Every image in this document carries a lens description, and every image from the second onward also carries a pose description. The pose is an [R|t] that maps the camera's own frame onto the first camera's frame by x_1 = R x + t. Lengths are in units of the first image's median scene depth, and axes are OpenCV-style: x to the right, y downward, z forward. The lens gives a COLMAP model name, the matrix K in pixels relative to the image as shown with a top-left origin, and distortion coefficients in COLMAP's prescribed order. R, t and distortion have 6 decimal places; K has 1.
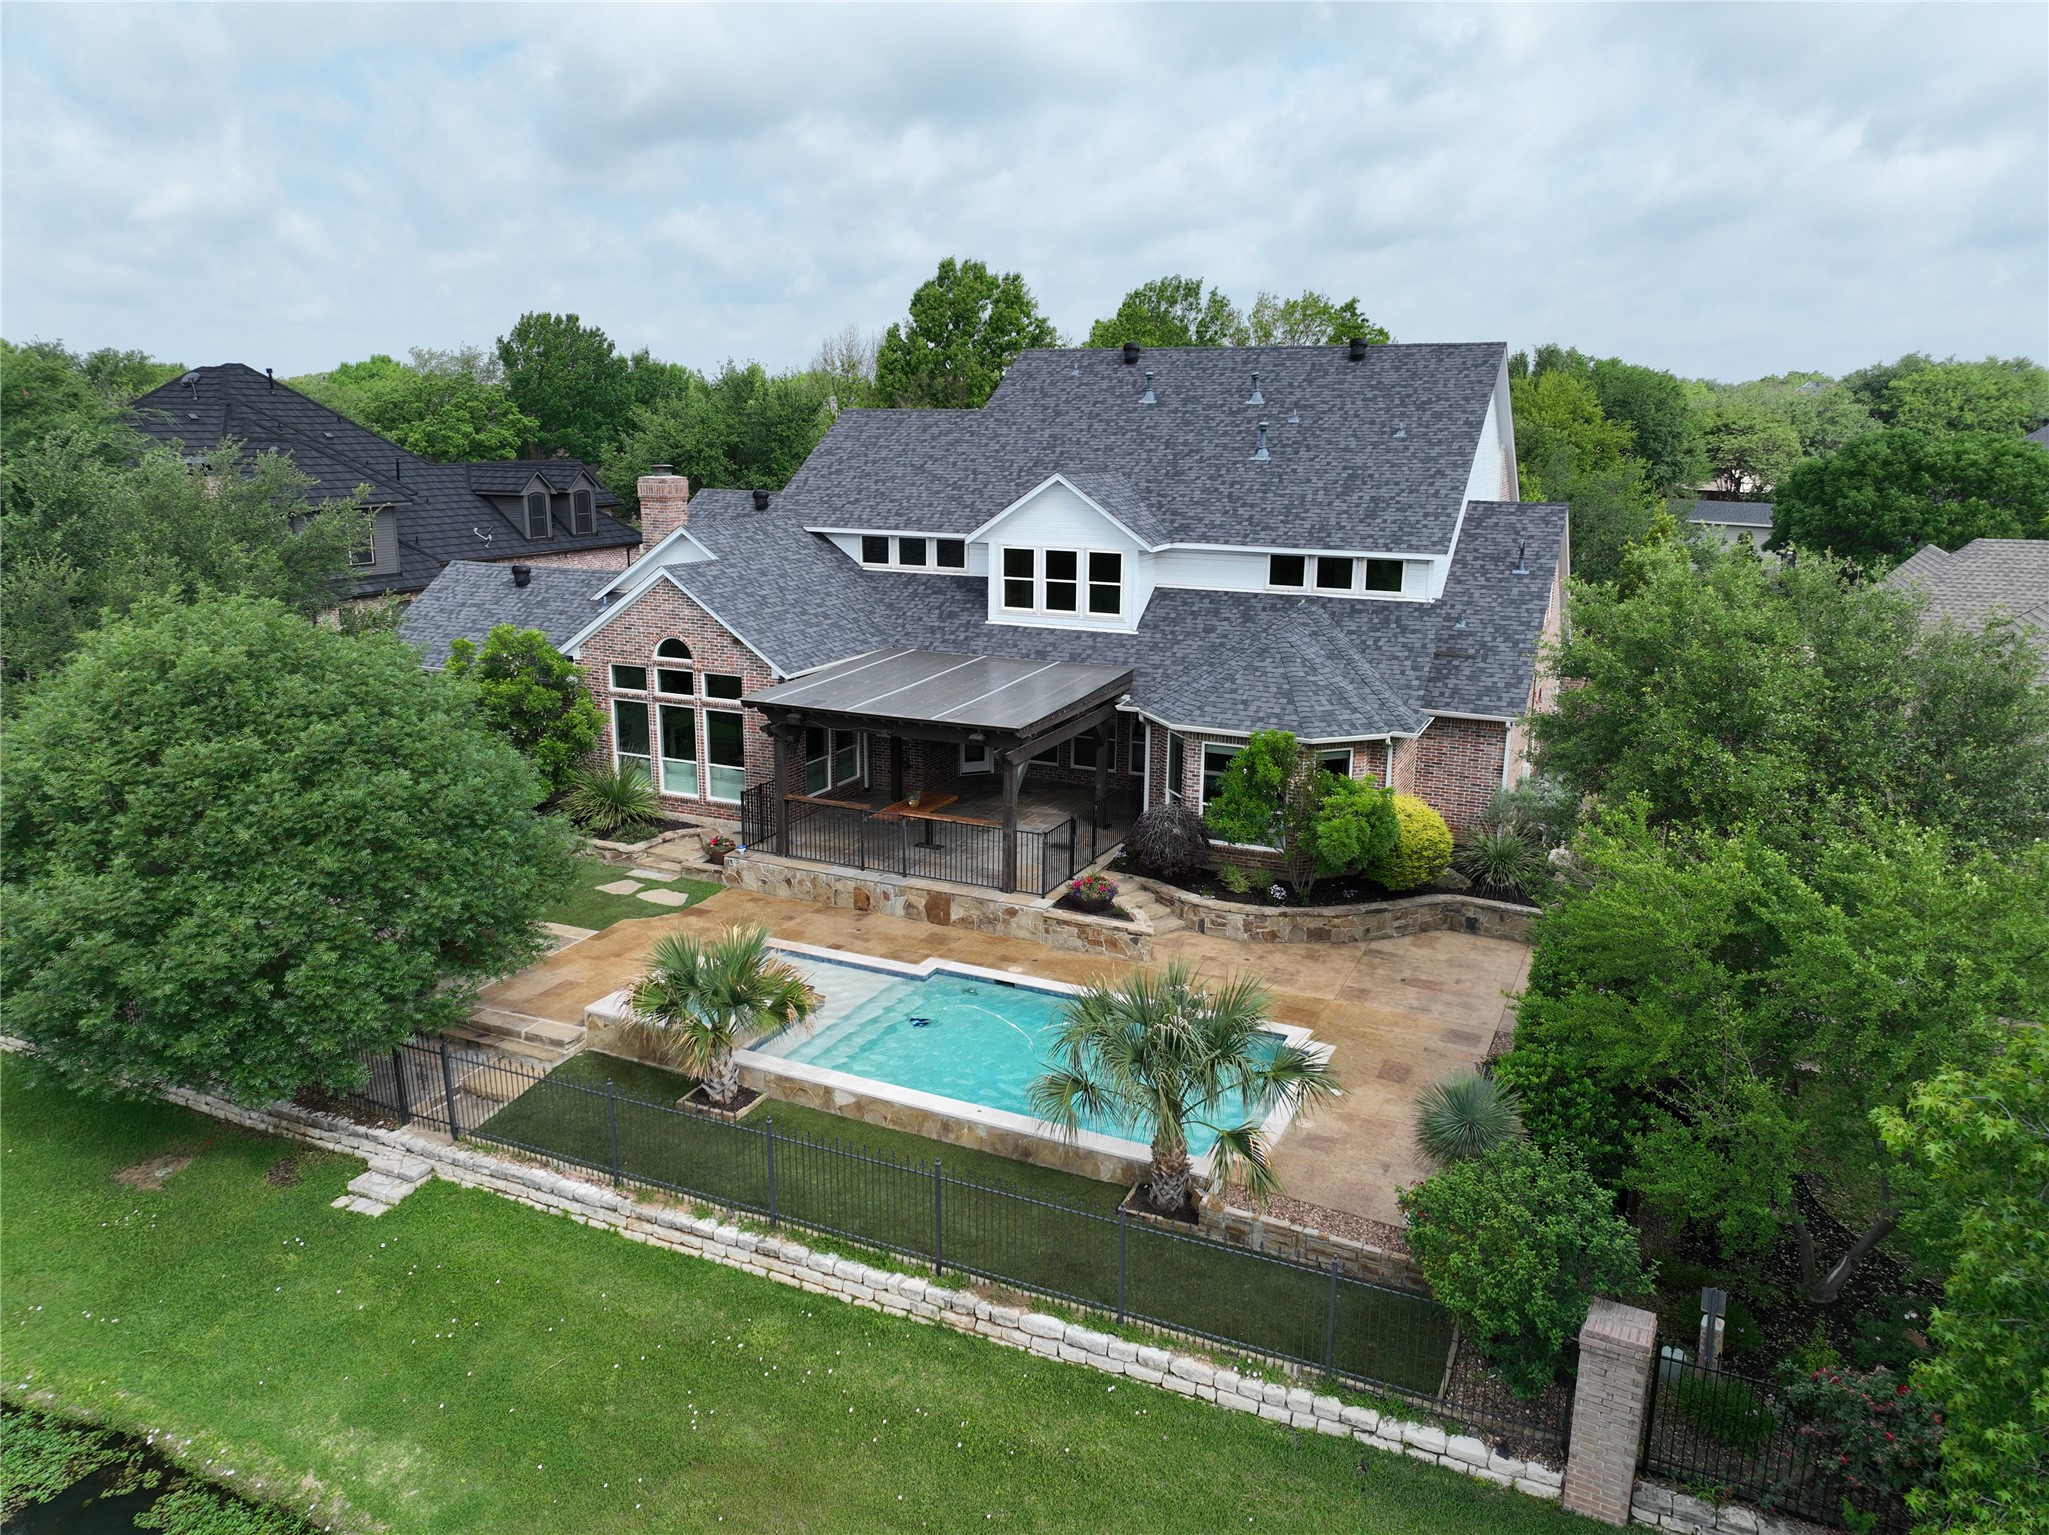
lens RADIAL K [[1457.7, 0, 1024.7], [0, 1457.7, 767.6], [0, 0, 1]] dist [0.010136, 0.000365]
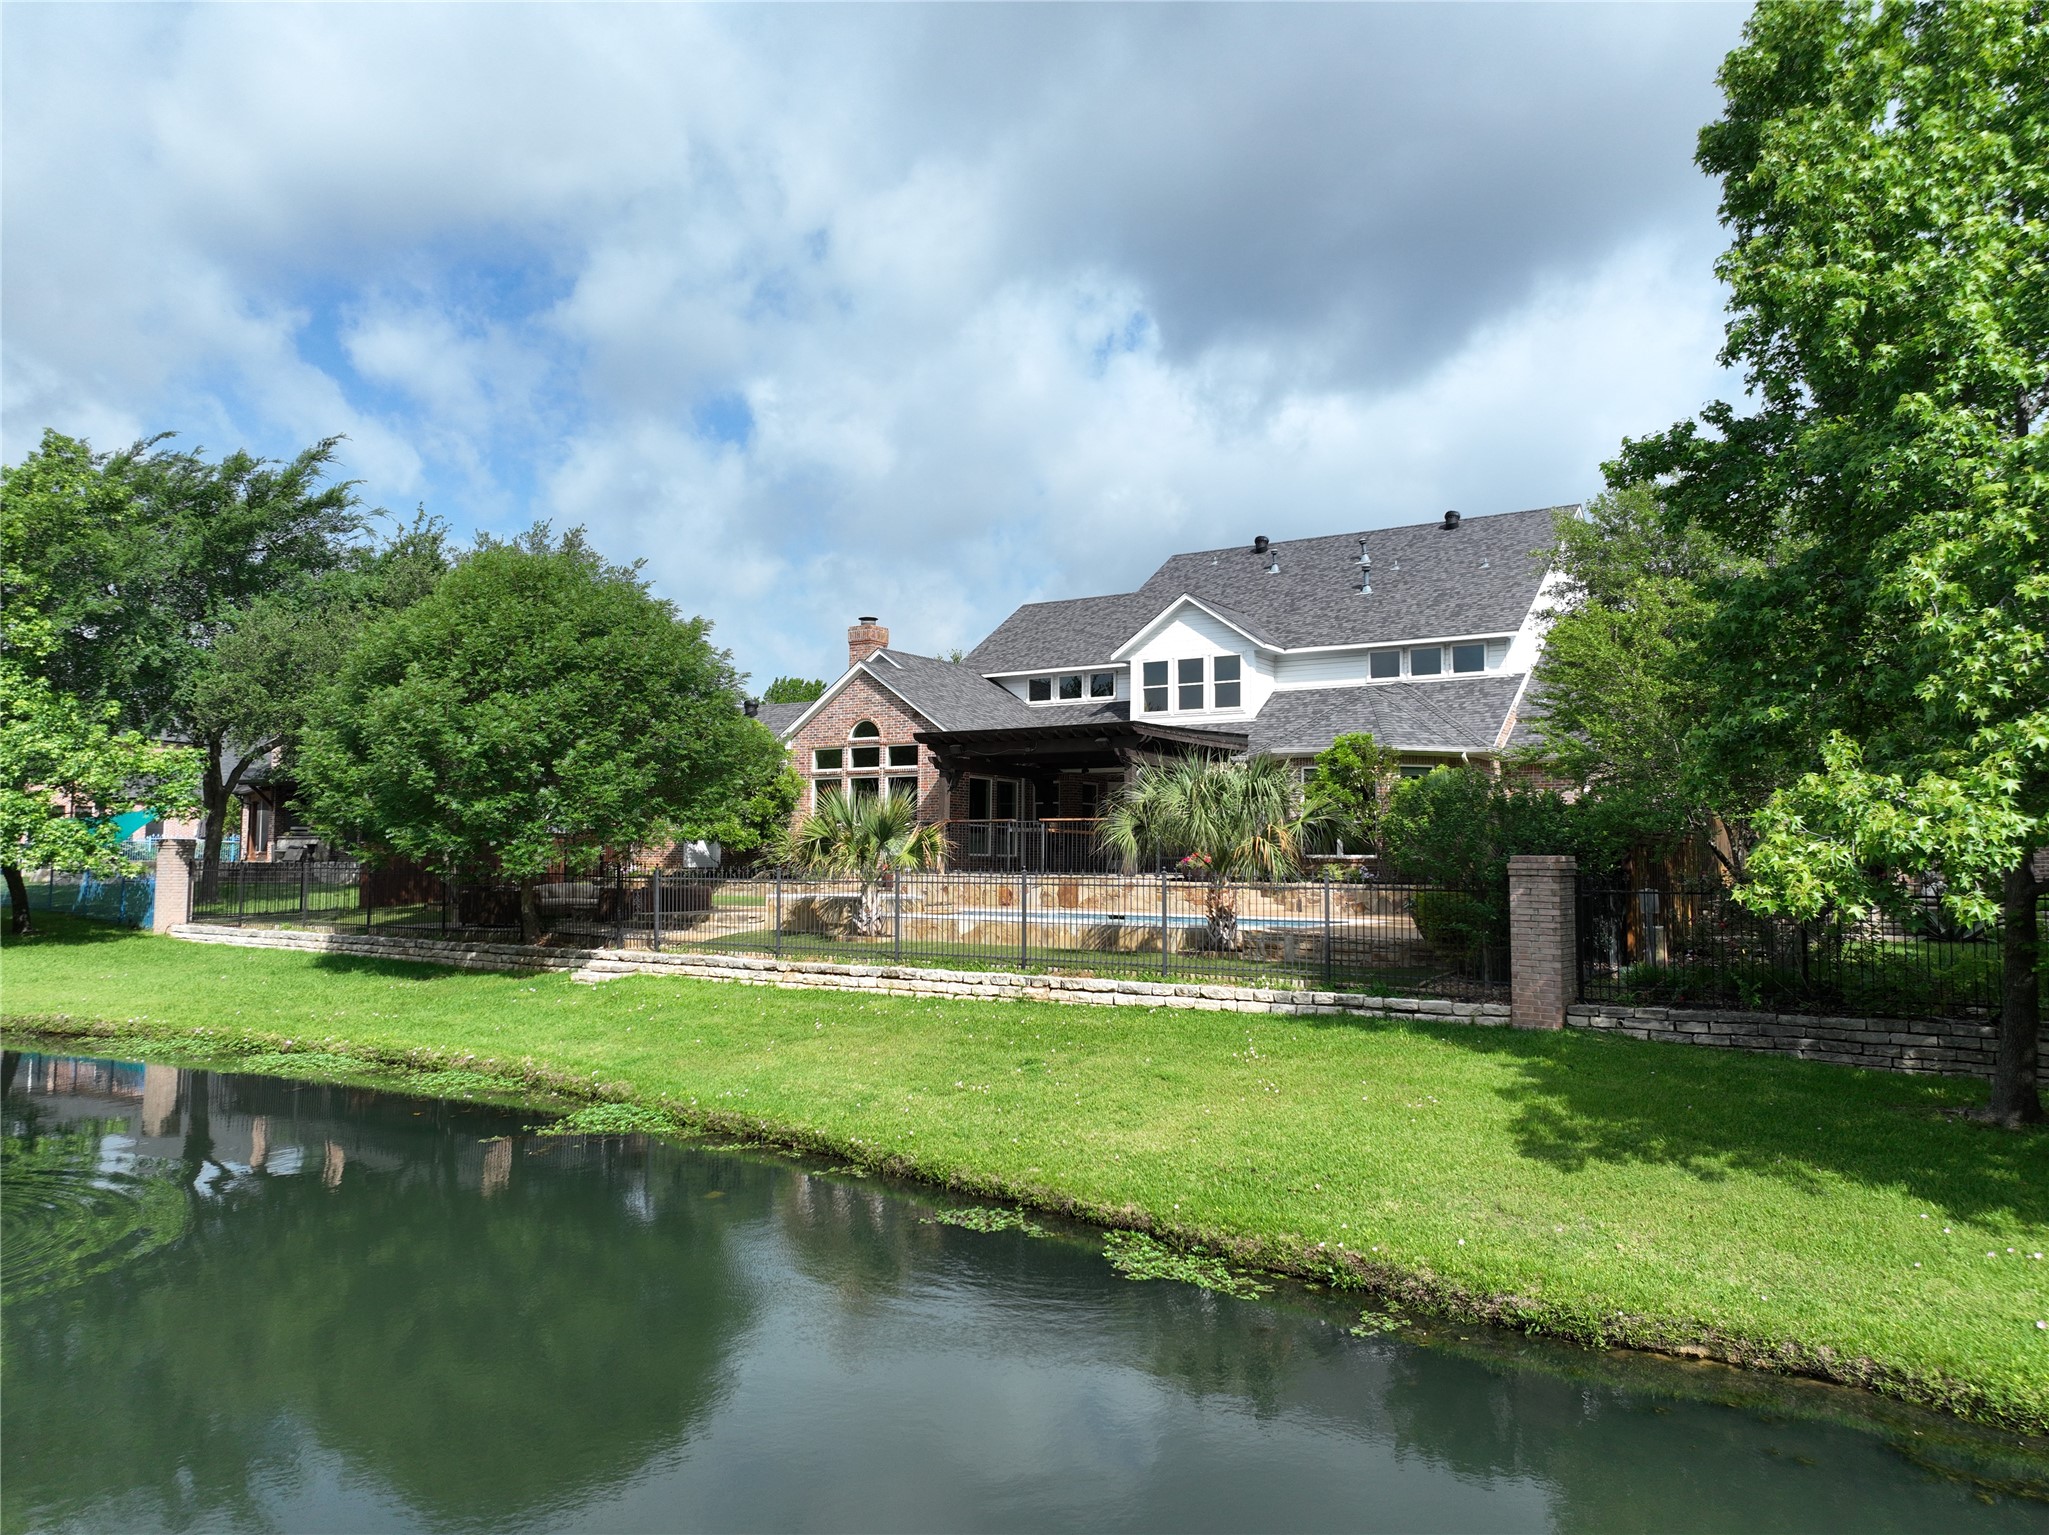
lens RADIAL K [[1457.7, 0, 1022.9], [0, 1457.7, 767.4], [0, 0, 1]] dist [0.010136, 0.000365]
pose [[0.988594, -0.011317, -0.150176, 0.068736], [-0.034518, 0.953600, -0.299092, 0.300884], [0.146593, 0.300865, 0.942333, -0.110752]]
